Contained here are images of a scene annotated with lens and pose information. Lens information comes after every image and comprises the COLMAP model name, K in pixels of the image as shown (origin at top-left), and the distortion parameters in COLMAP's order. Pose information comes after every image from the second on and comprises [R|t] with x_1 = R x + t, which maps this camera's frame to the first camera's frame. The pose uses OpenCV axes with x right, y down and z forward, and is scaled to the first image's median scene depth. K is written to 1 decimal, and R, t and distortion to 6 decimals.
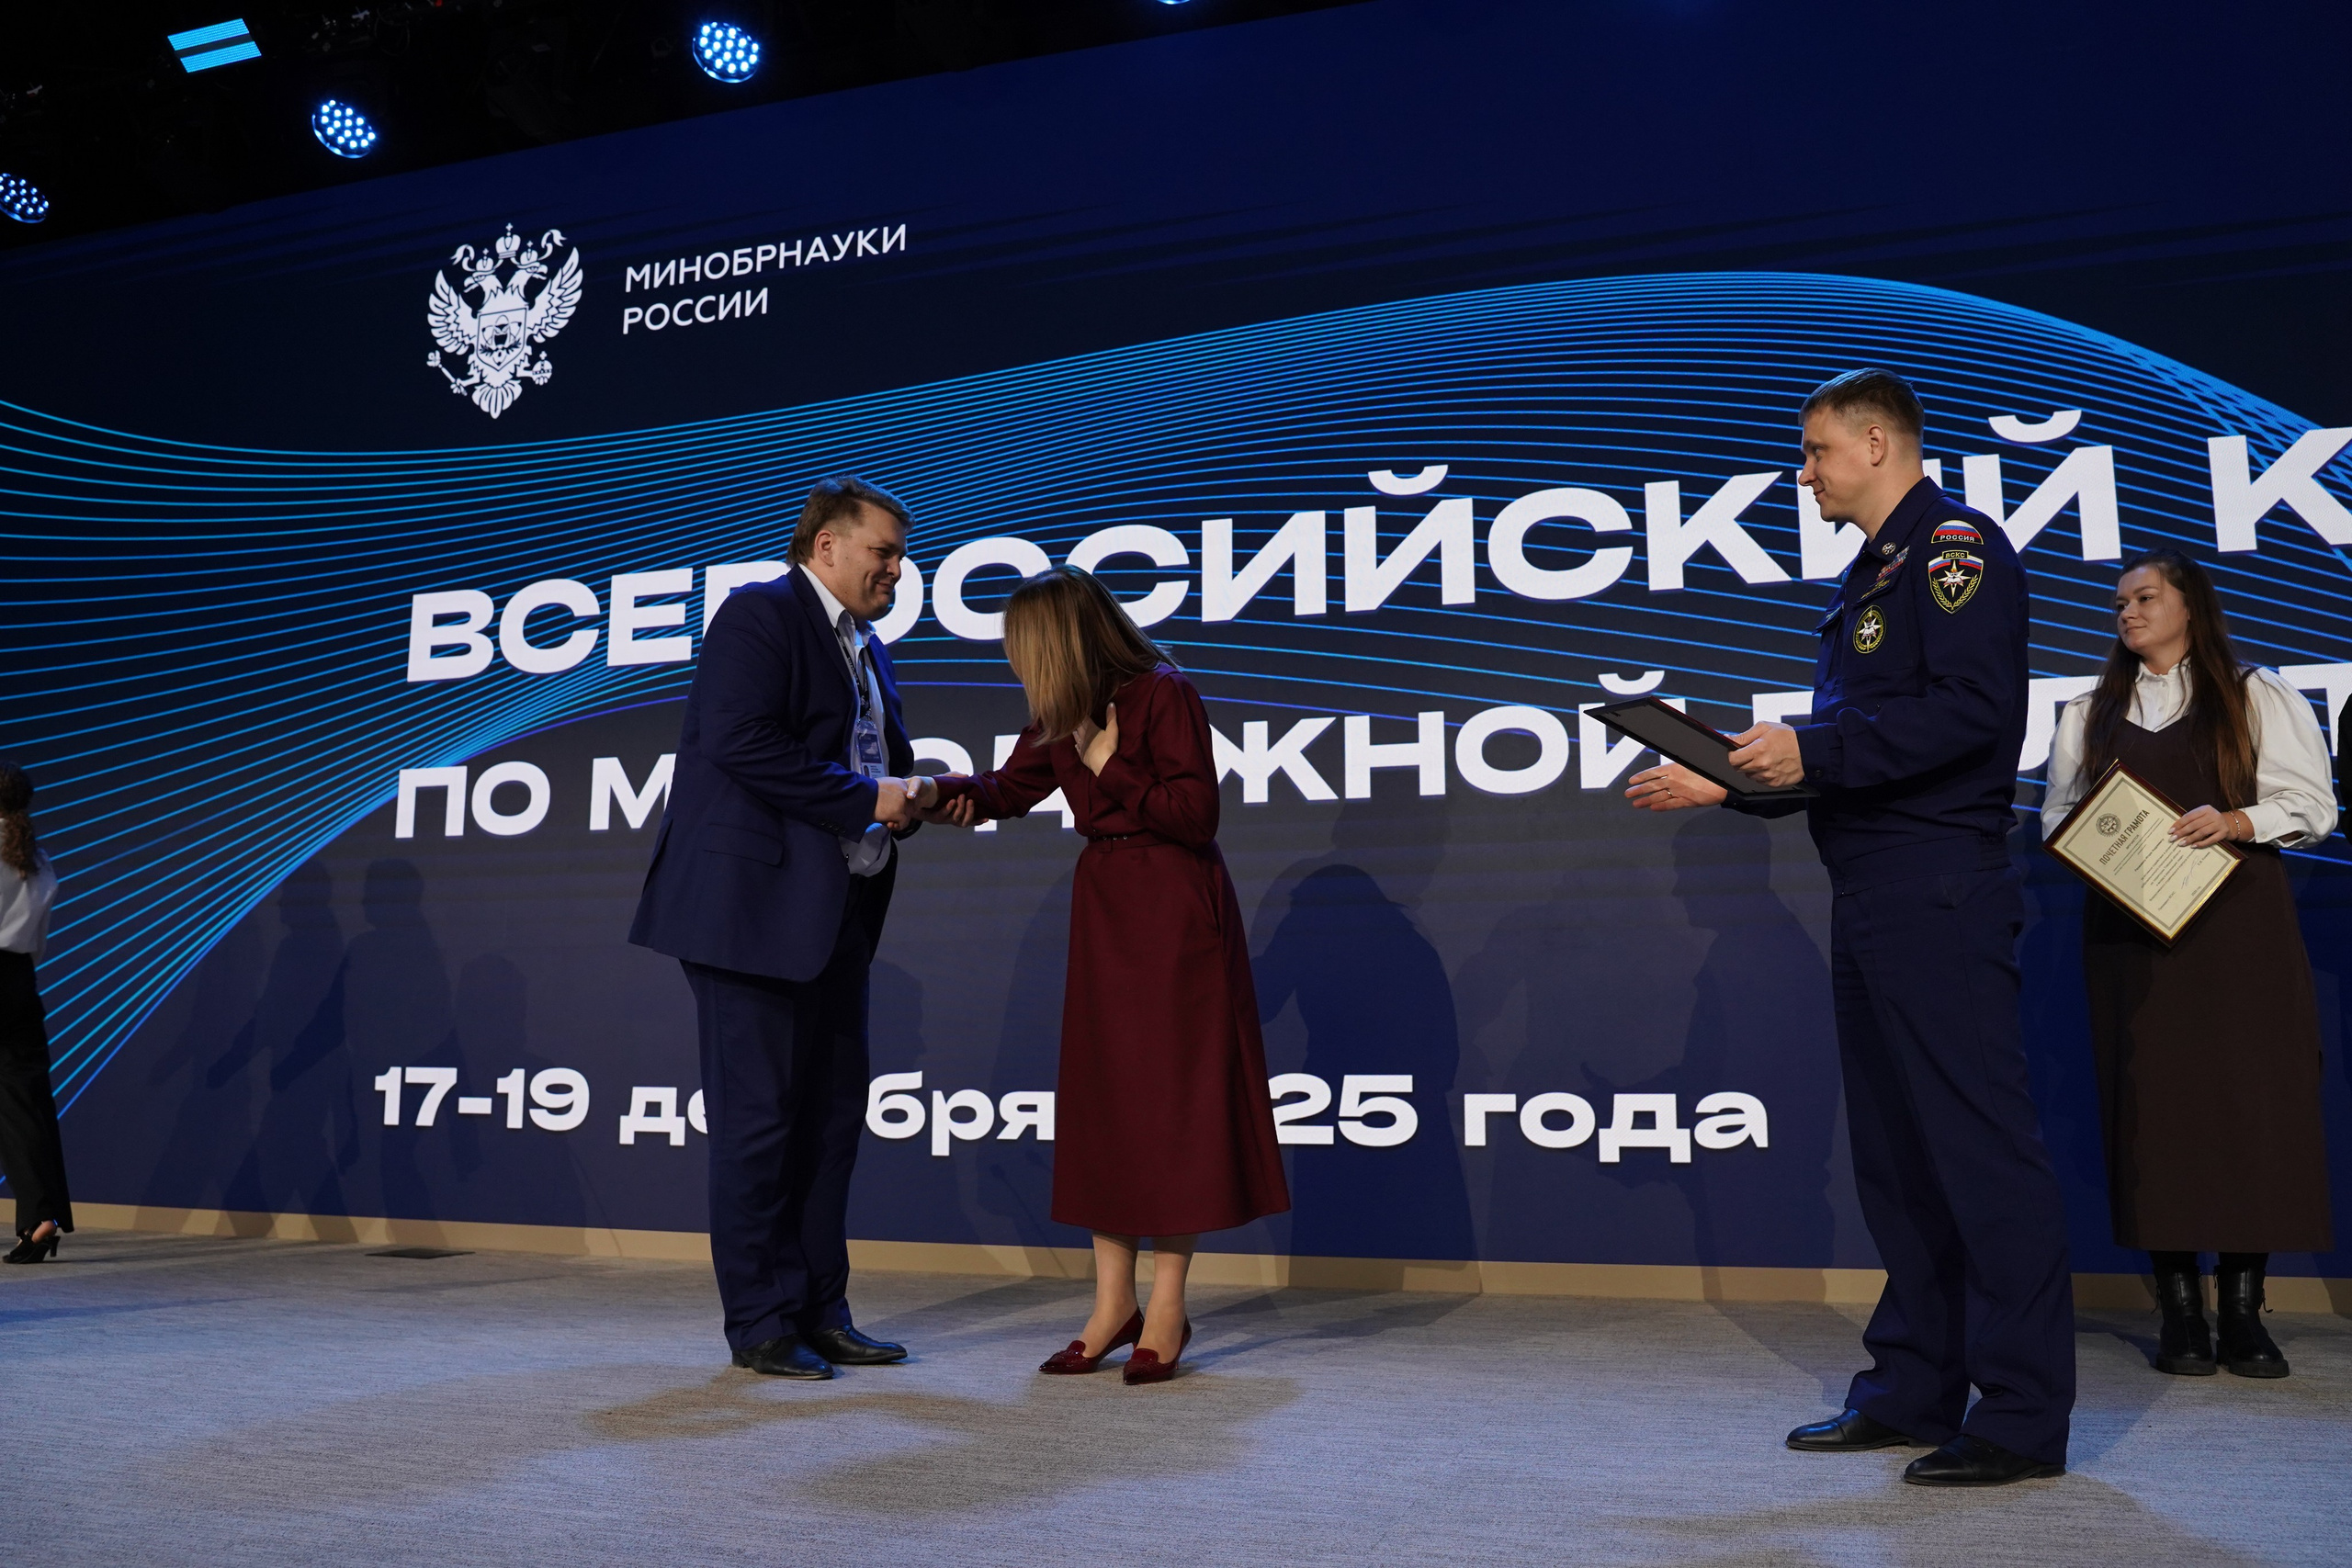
lens RADIAL K [[1915.9, 0, 1168.9], [0, 1915.9, 769.5], [0, 0, 1]] dist [-0.110042, 0.078489]
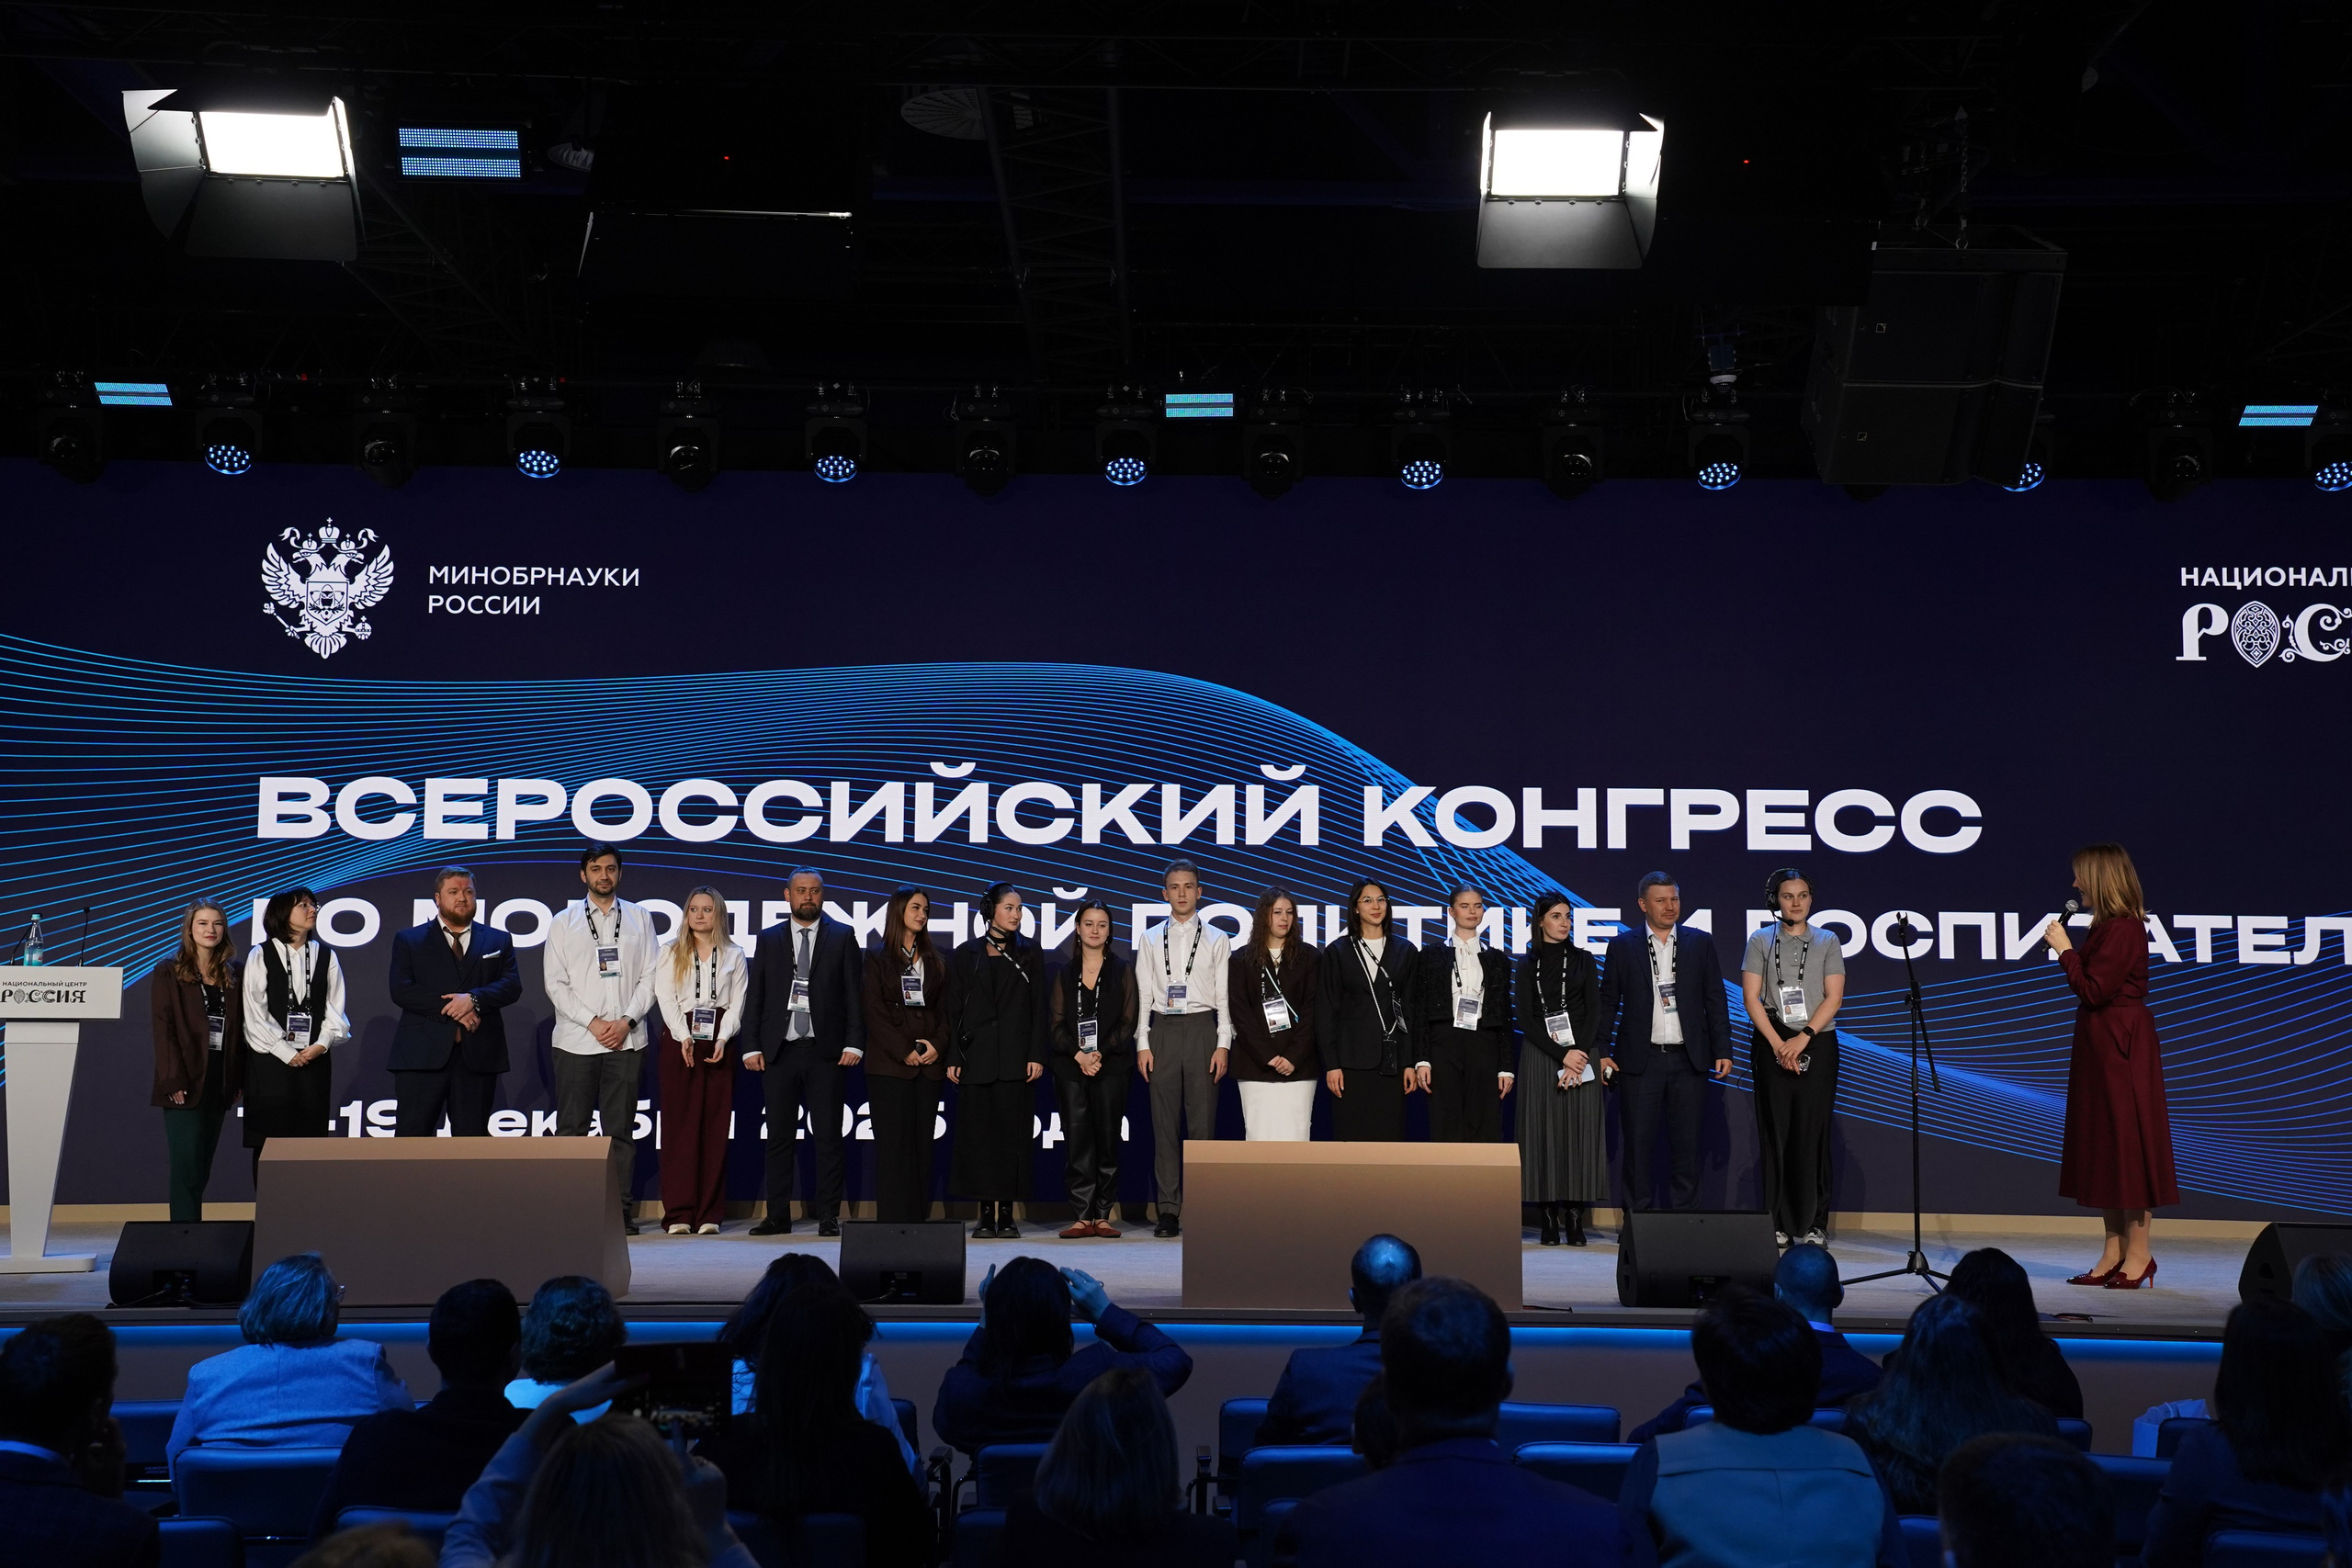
lens RADIAL K [[2901.3, 0, 1168.9], [0, 2901.3, 753.7], [0, 0, 1]] dist [0.131490, 0.190189]
pose [[0.948733, 0.036466, 0.313967, -0.497105], [-0.054472, 0.997324, 0.048767, -0.287304], [-0.311349, -0.063370, 0.948181, -1.517664]]
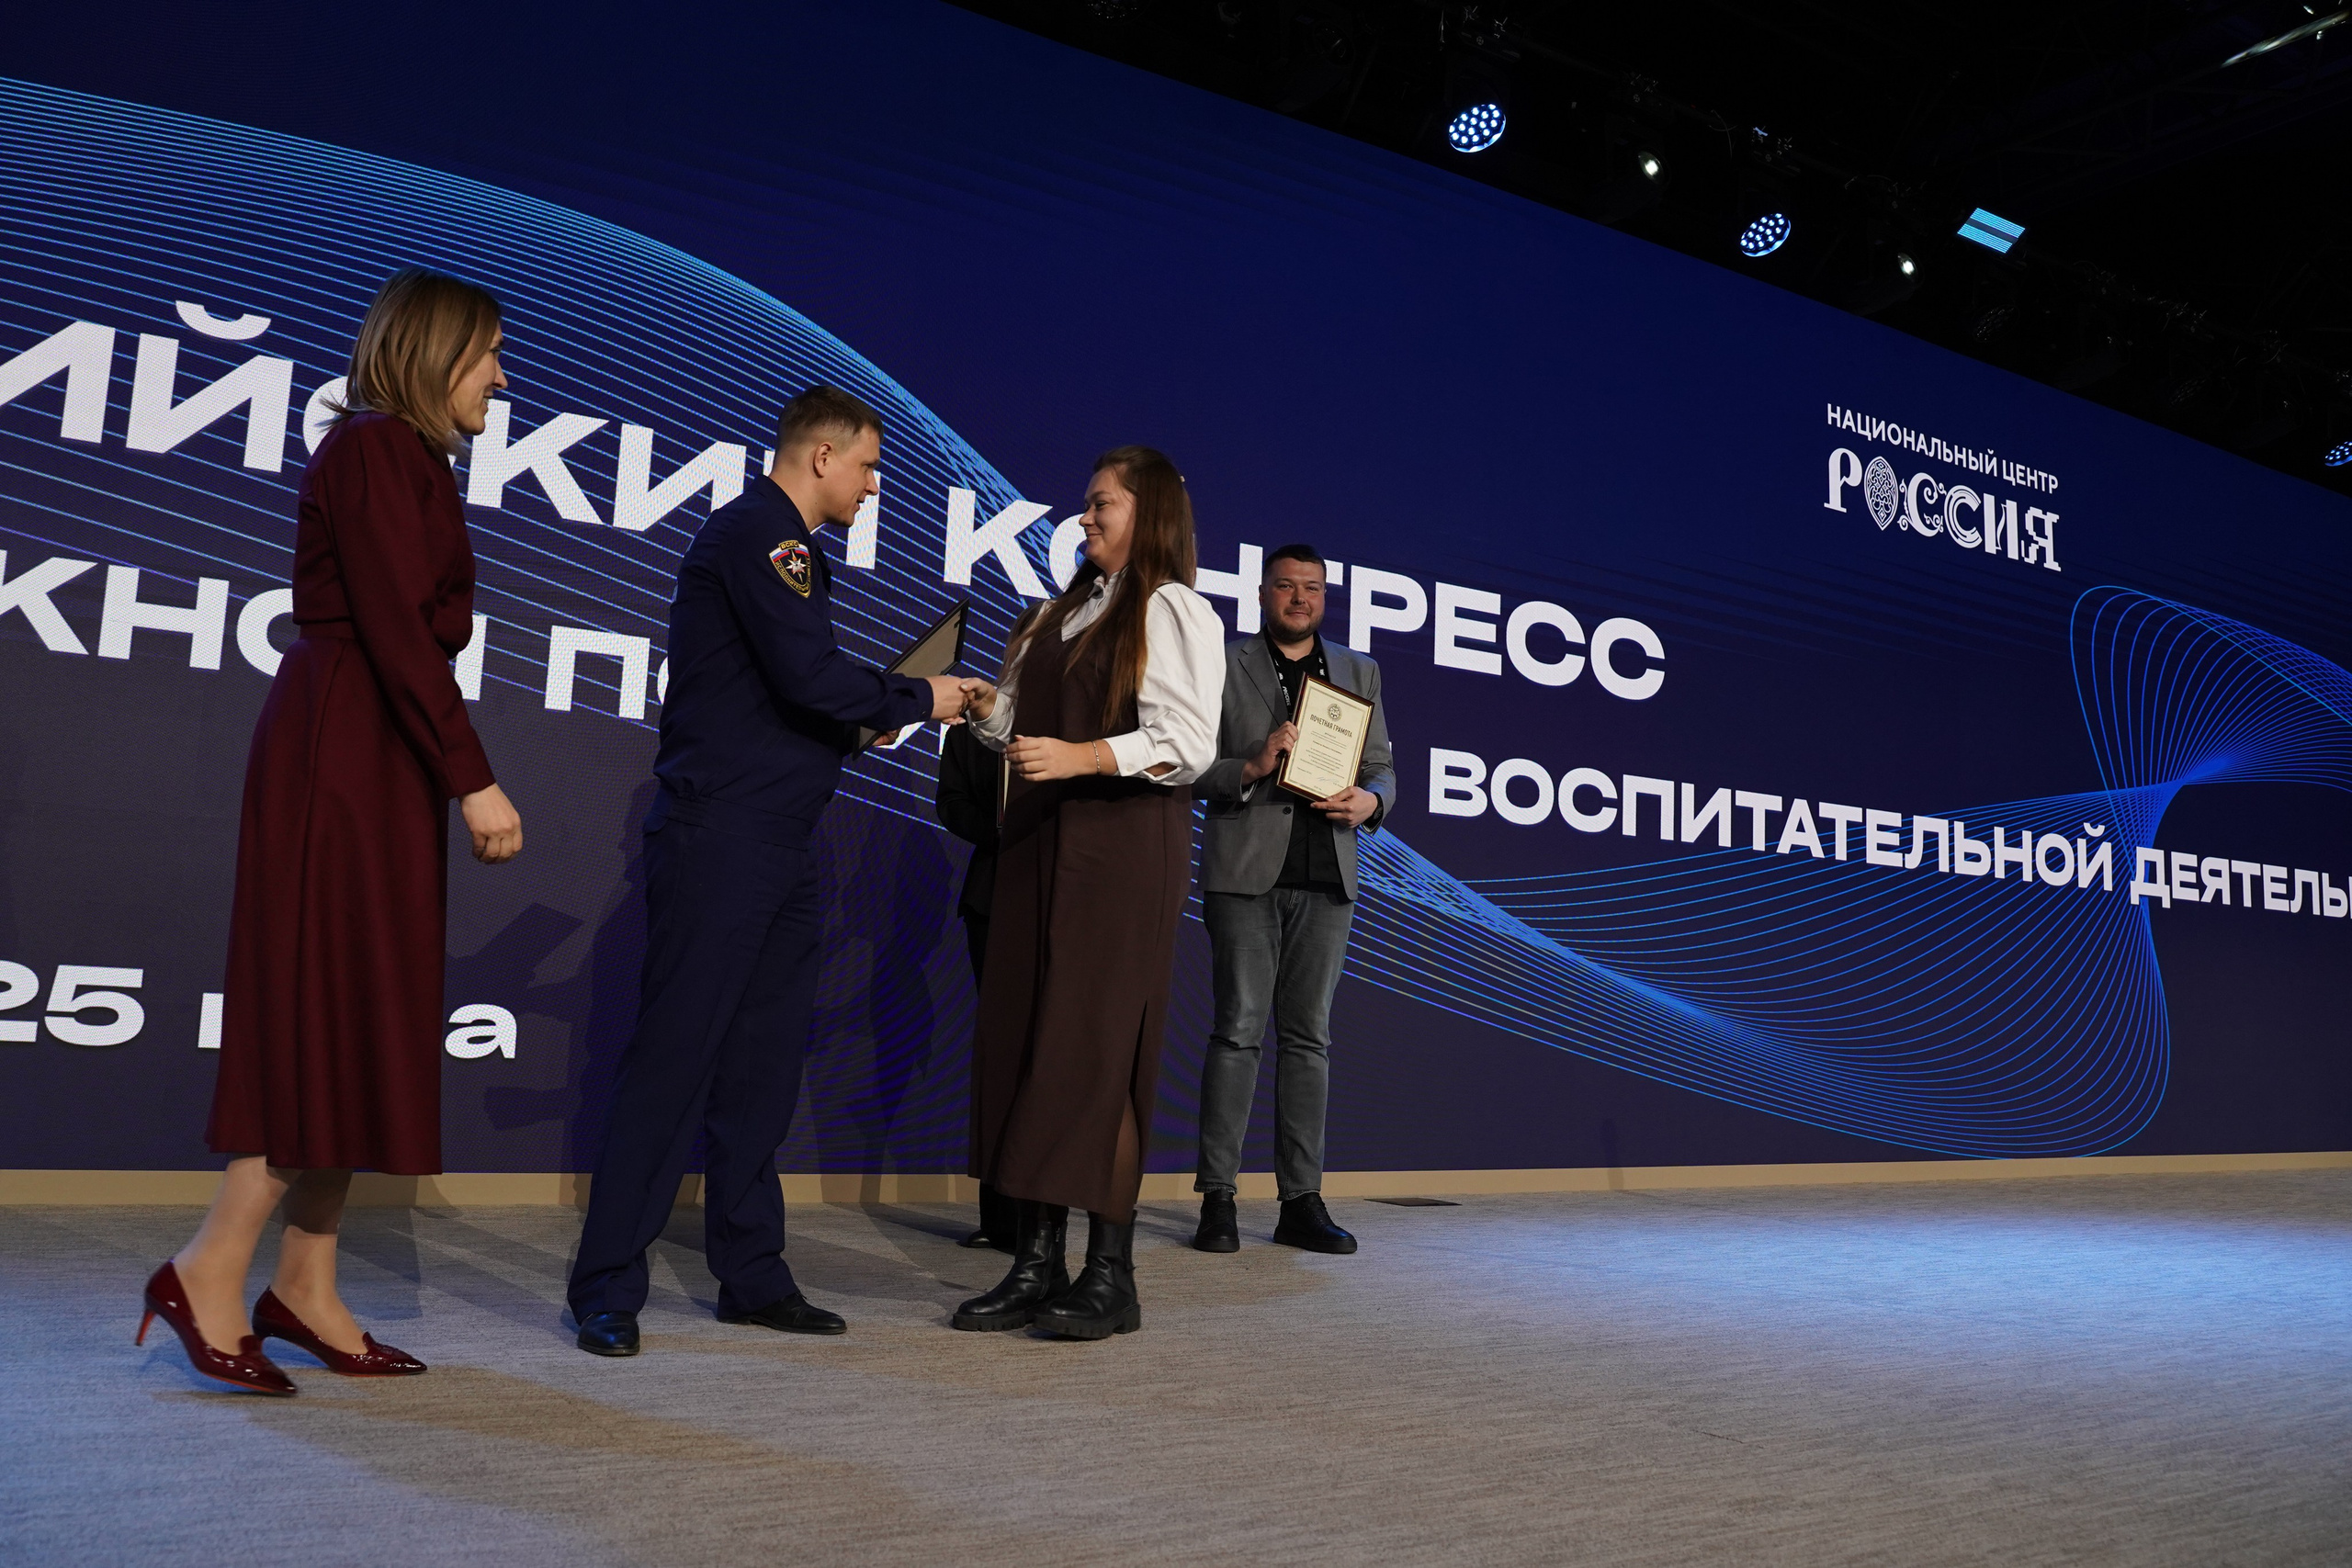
lens RADIAL K [[1895.2, 0, 1163.1], [0, 1895.2, 767.5], [0, 0, 1]] dist [-0.106889, 0.073158]
pose [[0.650756, 0.122826, 0.749287, -0.201484], [-0.159030, 0.986990, -0.023674, 0.007255], [-0.742446, -0.103753, 0.661822, 0.055784]]
